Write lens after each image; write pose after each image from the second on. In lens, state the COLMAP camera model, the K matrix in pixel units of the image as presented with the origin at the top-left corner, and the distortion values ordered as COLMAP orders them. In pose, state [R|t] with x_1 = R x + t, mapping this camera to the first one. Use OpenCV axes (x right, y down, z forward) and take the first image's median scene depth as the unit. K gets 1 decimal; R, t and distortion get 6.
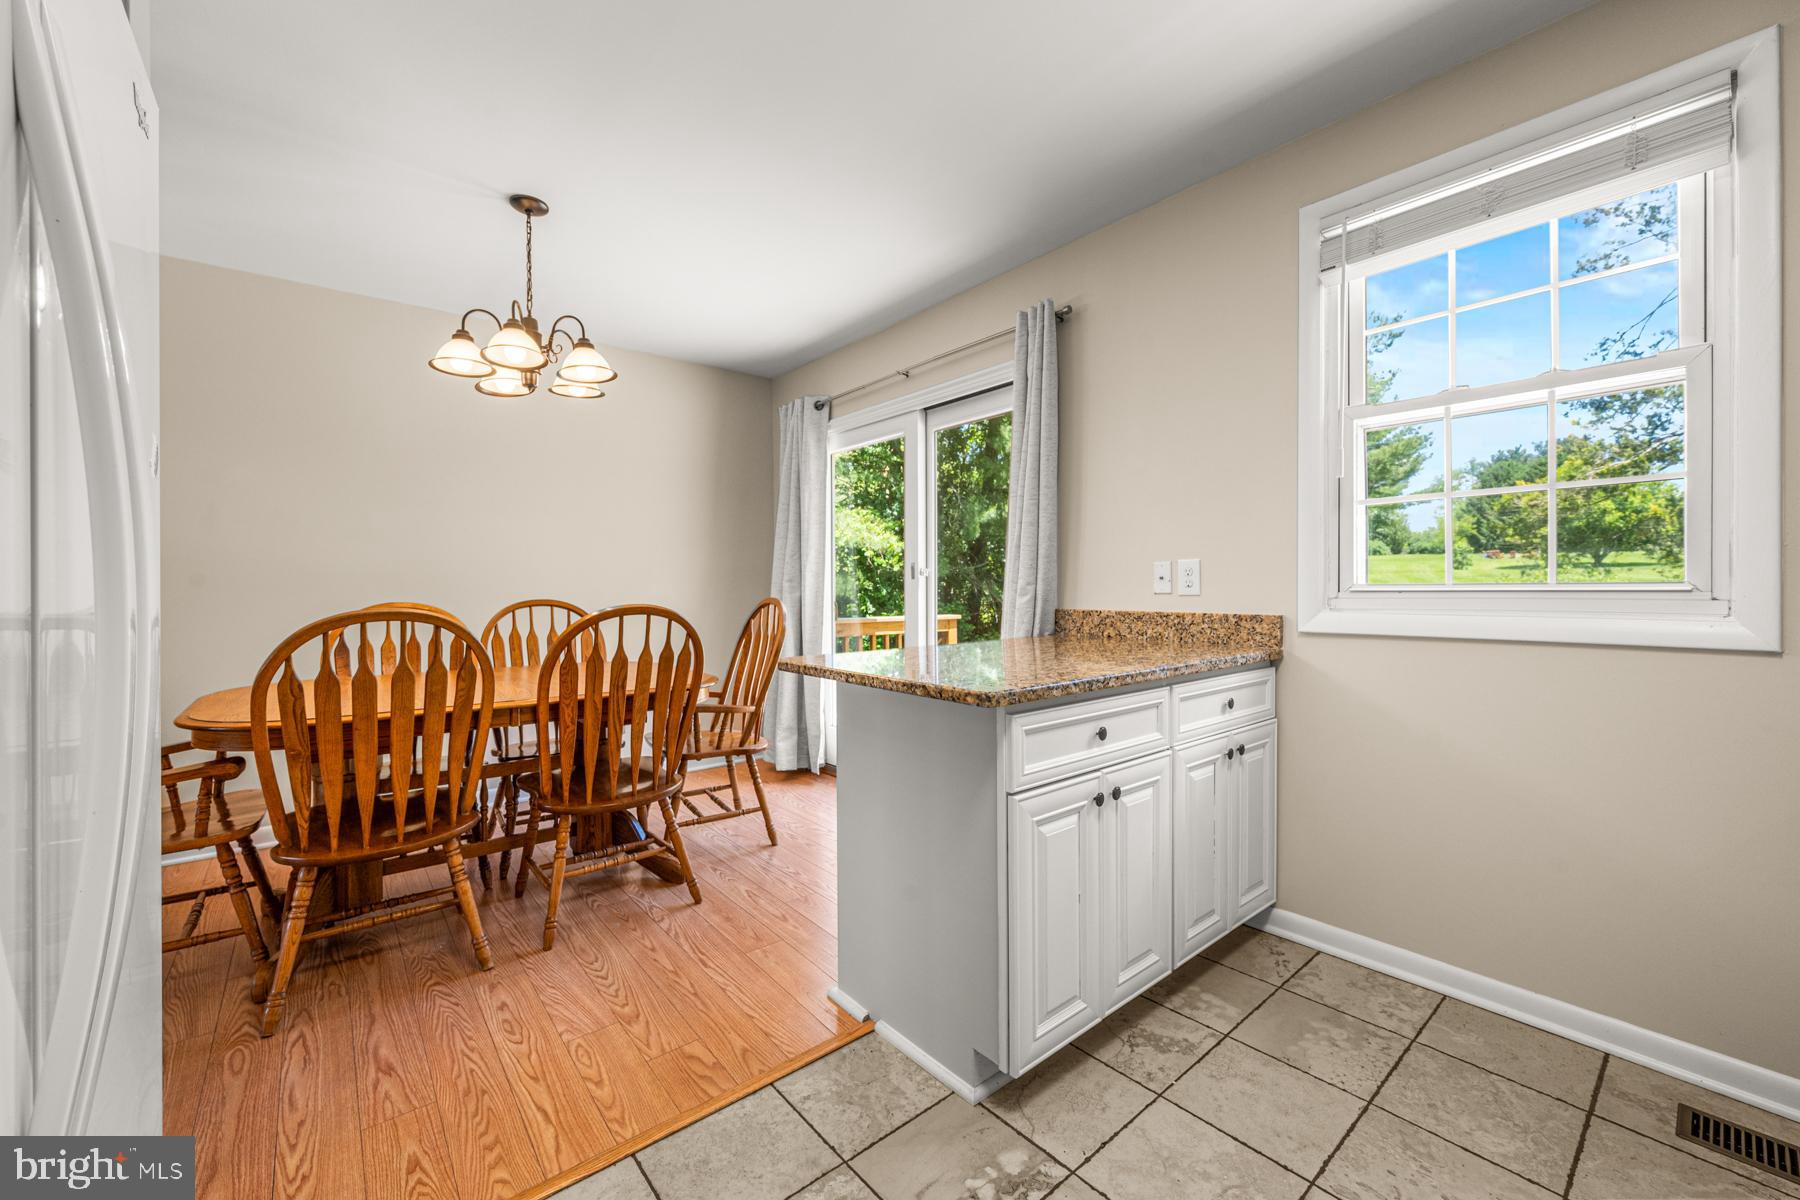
lens RADIAL K [[710.2, 0, 906.5], [0, 710.2, 591.3], [0, 0, 1]] dist [0.000146, -0.004685]
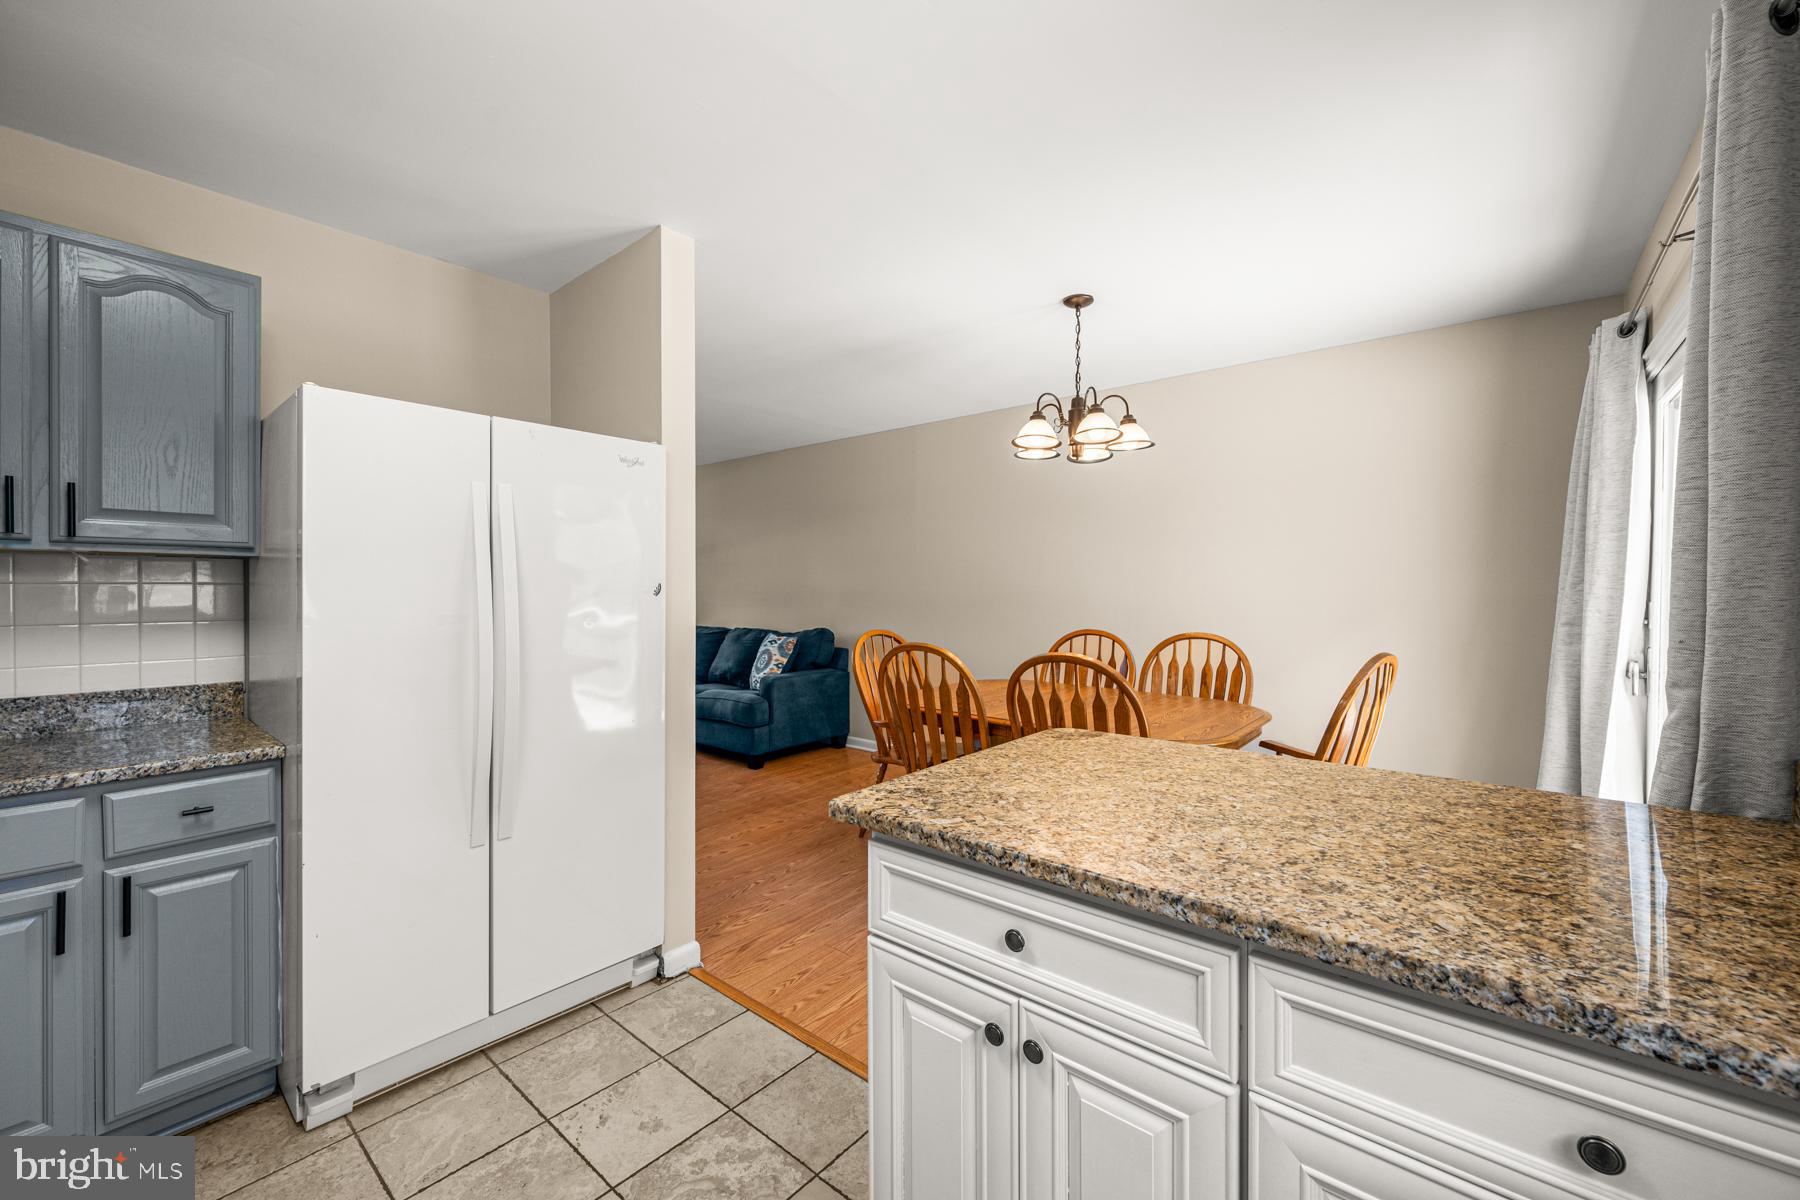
lens RADIAL K [[709.2, 0, 904.9], [0, 709.2, 591.5], [0, 0, 1]] dist [-0.001811, -0.000056]
pose [[0.178010, 0.013414, -0.983937, 0.611397], [-0.008151, 0.999893, 0.012157, -0.082865], [0.983995, 0.005856, 0.178100, 0.548300]]
